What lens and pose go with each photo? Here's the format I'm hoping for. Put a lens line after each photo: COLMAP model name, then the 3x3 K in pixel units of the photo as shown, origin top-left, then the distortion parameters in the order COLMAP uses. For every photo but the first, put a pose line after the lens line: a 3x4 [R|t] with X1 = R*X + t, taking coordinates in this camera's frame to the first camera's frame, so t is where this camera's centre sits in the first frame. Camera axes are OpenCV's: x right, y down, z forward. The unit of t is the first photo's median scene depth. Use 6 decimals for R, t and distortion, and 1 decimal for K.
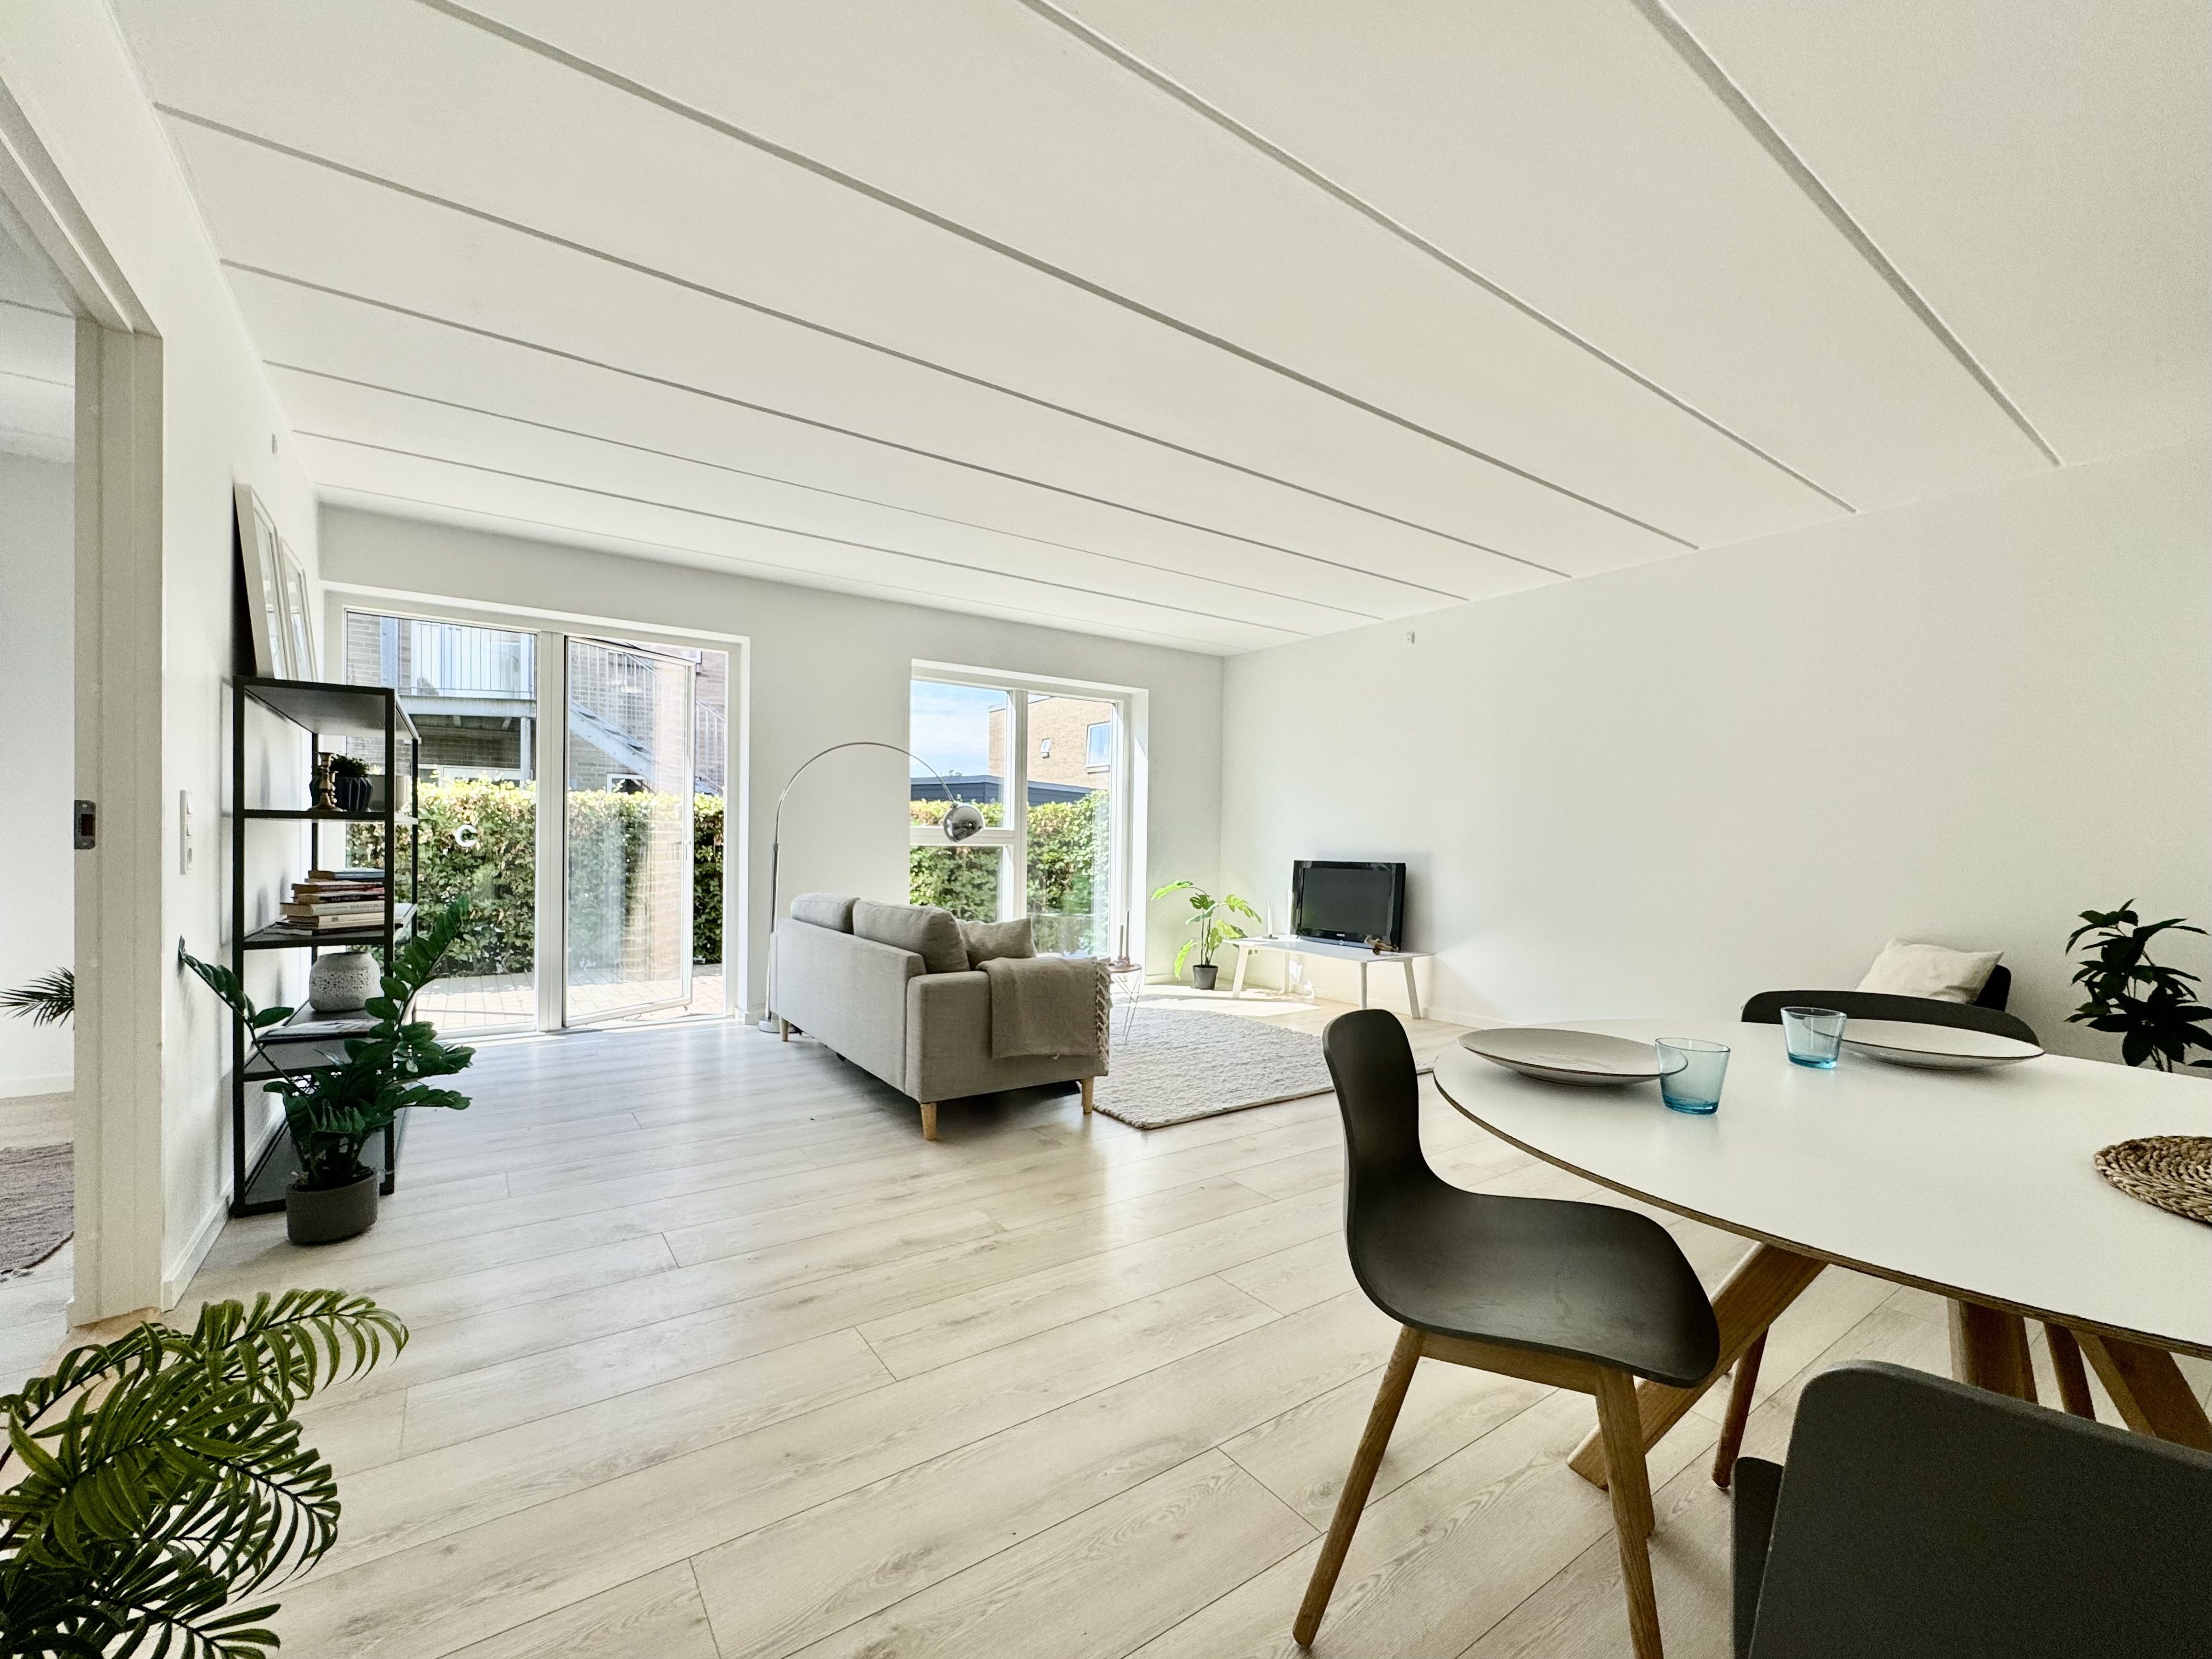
lens RADIAL K [[930.1, 0, 1109.8], [0, 930.1, 833.5], [0, 0, 1]] dist [-0.001200, -0.000253]
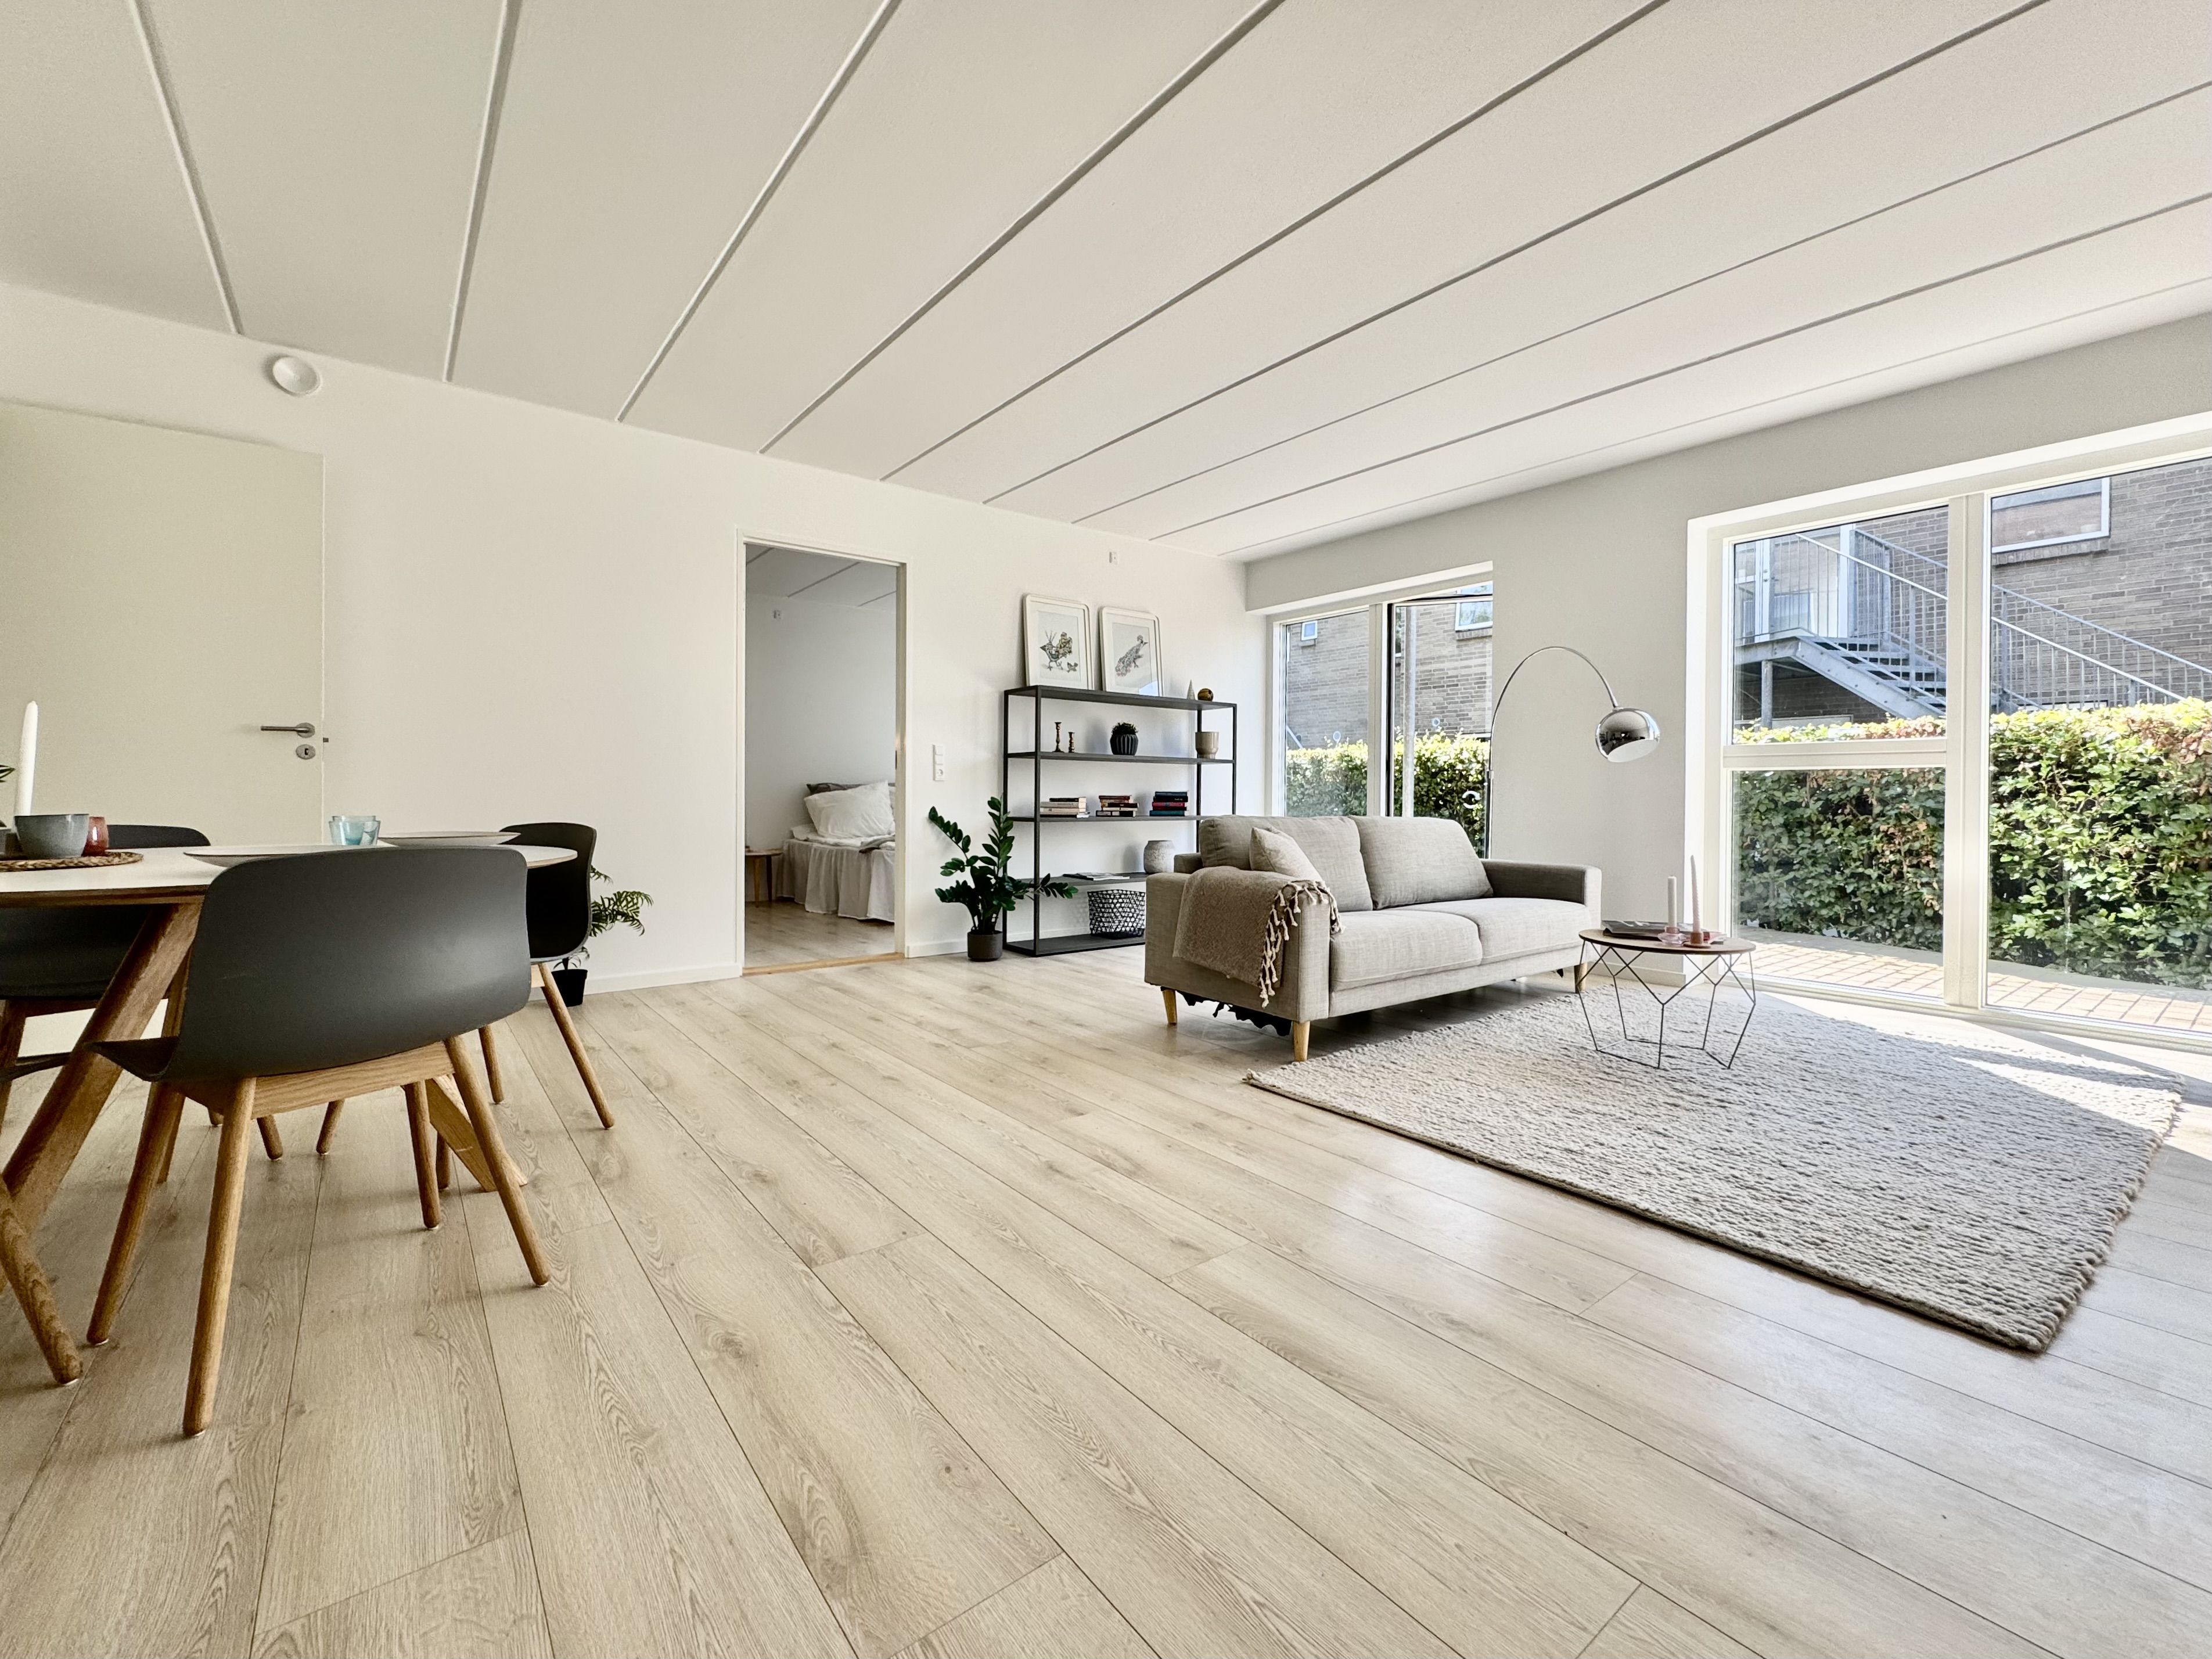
lens RADIAL K [[943.4, 0, 1080.9], [0, 943.4, 821.2], [0, 0, 1]] dist [-0.000582, -0.000063]
pose [[0.027836, 0.008633, -0.999575, 0.870857], [-0.002079, 0.999961, 0.008578, 0.078466], [0.999610, 0.001839, 0.027853, 0.829444]]
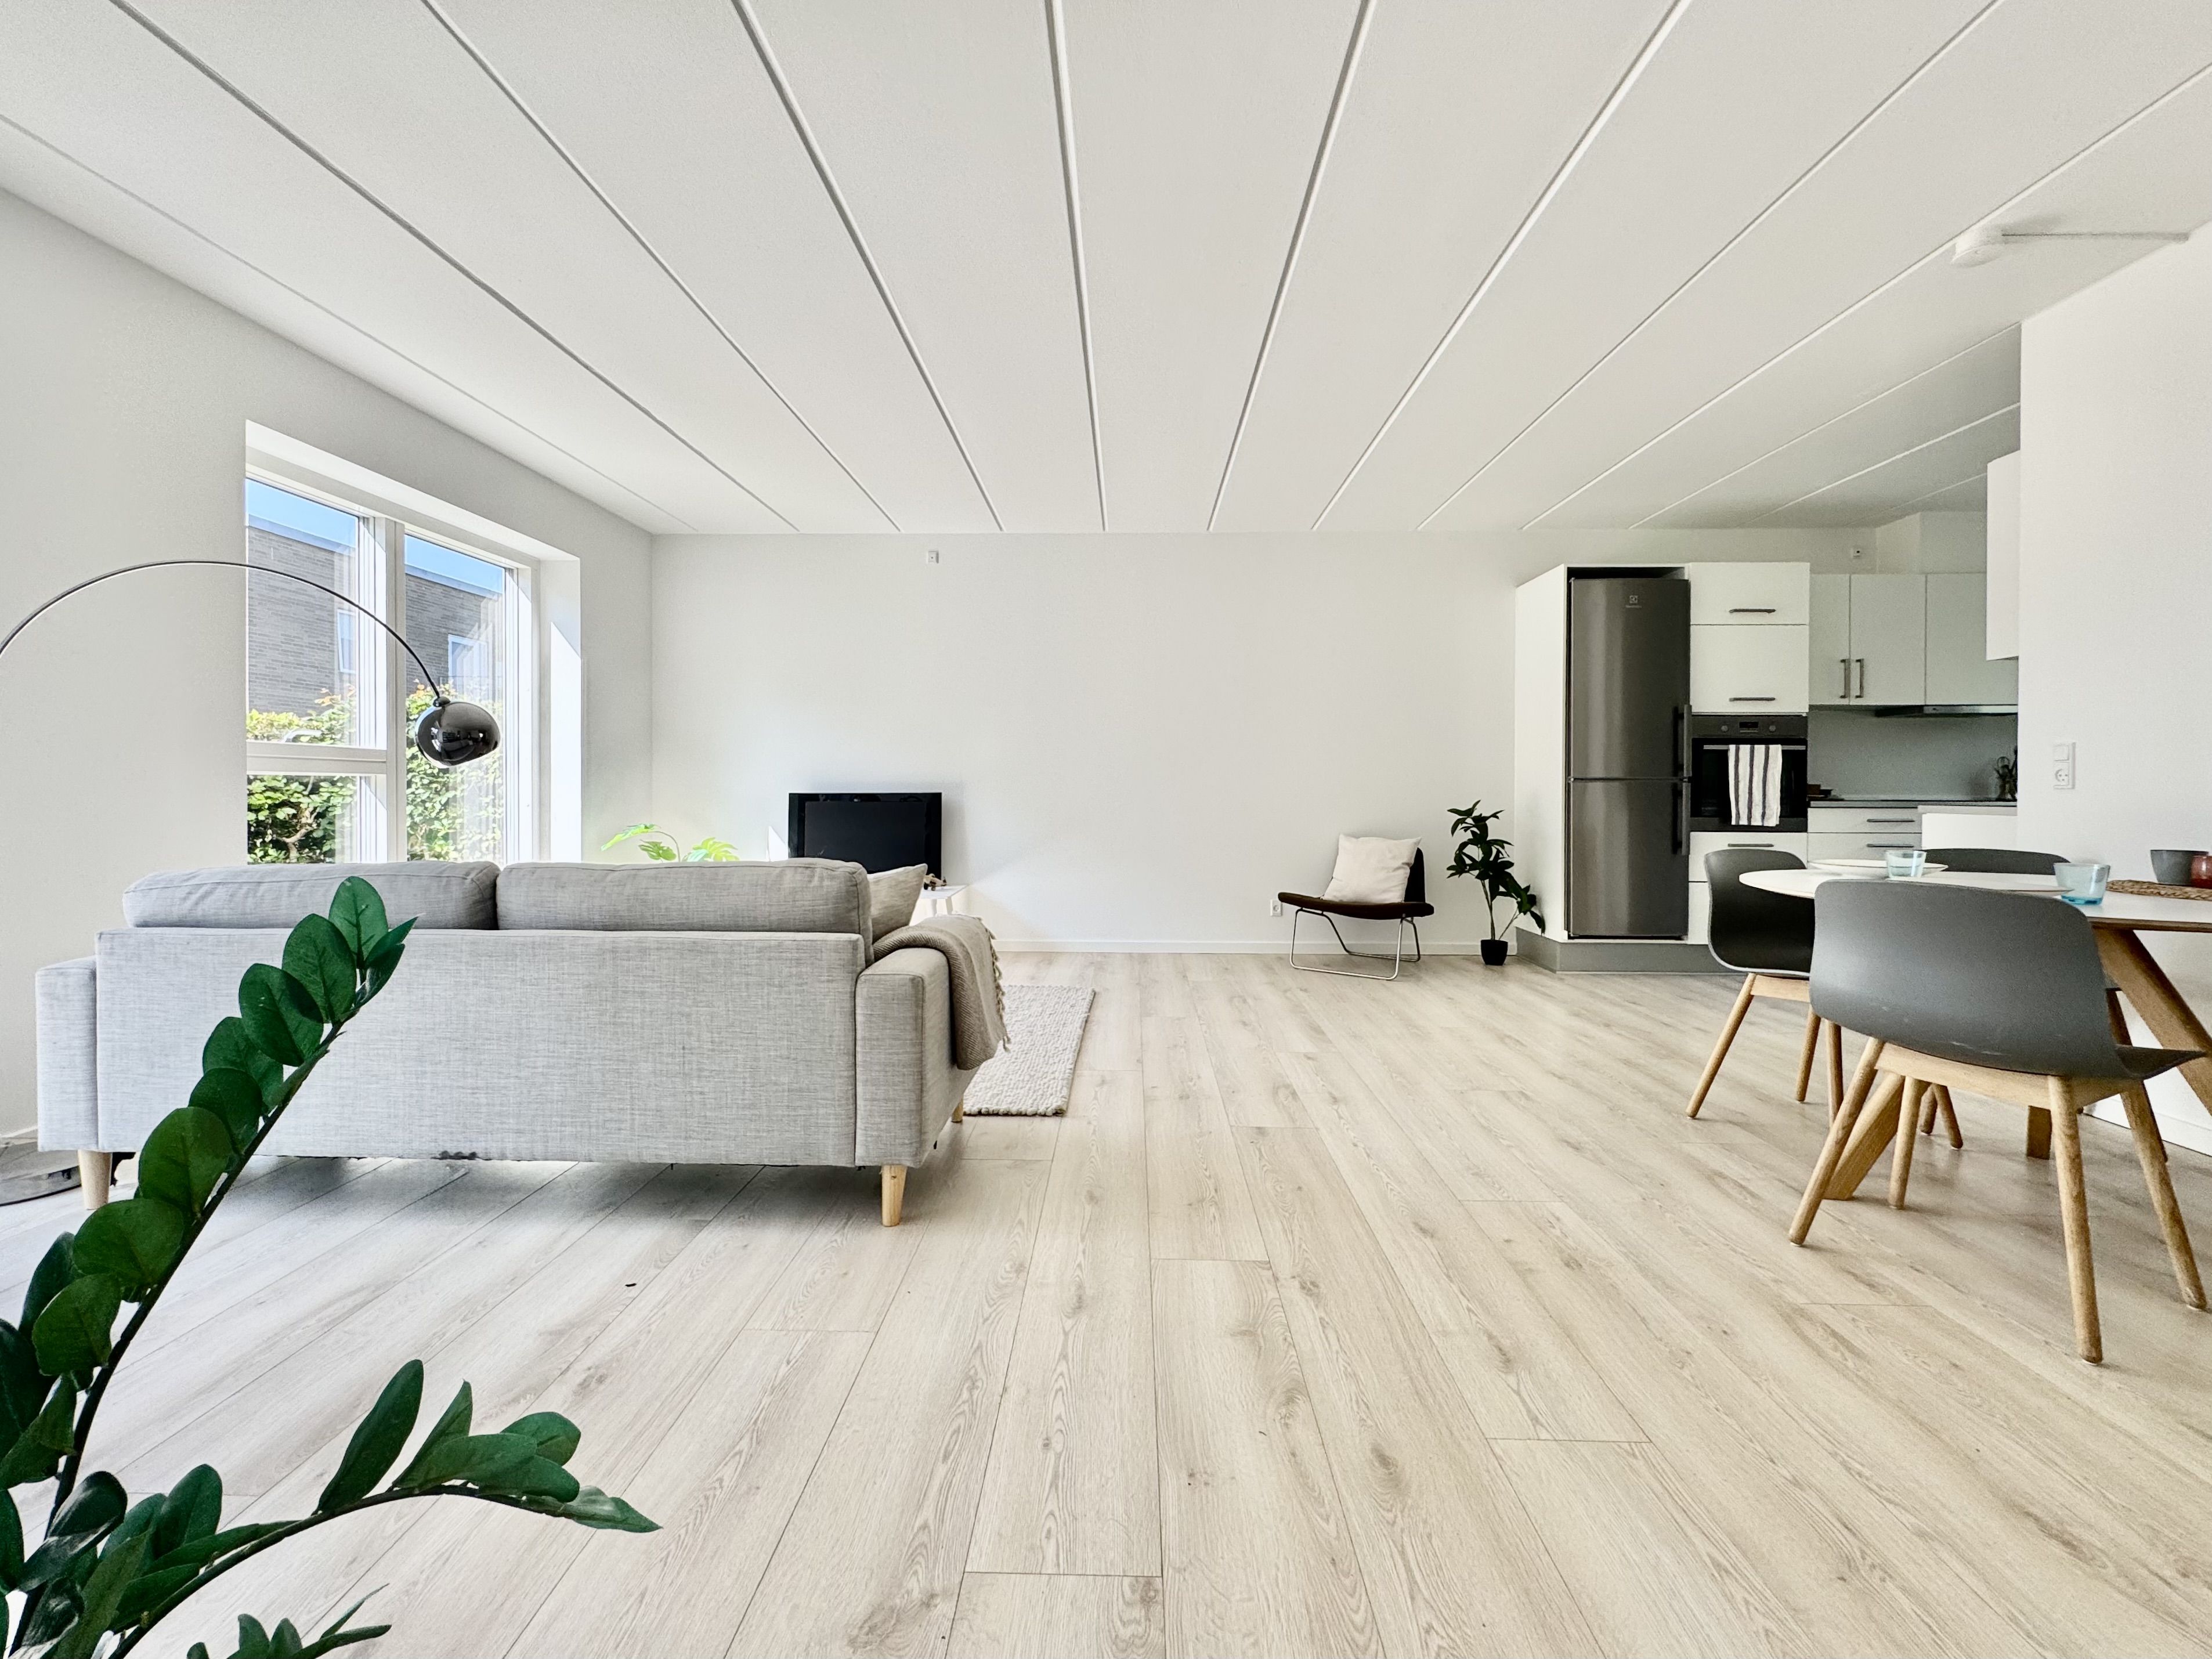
lens RADIAL K [[930.0, 0, 1109.8], [0, 930.0, 833.5], [0, 0, 1]] dist [-0.001200, -0.000253]
pose [[0.591942, -0.048985, 0.804490, -0.576733], [-0.000084, 0.998148, 0.060838, 0.026311], [-0.805980, -0.036080, 0.590842, 0.499632]]
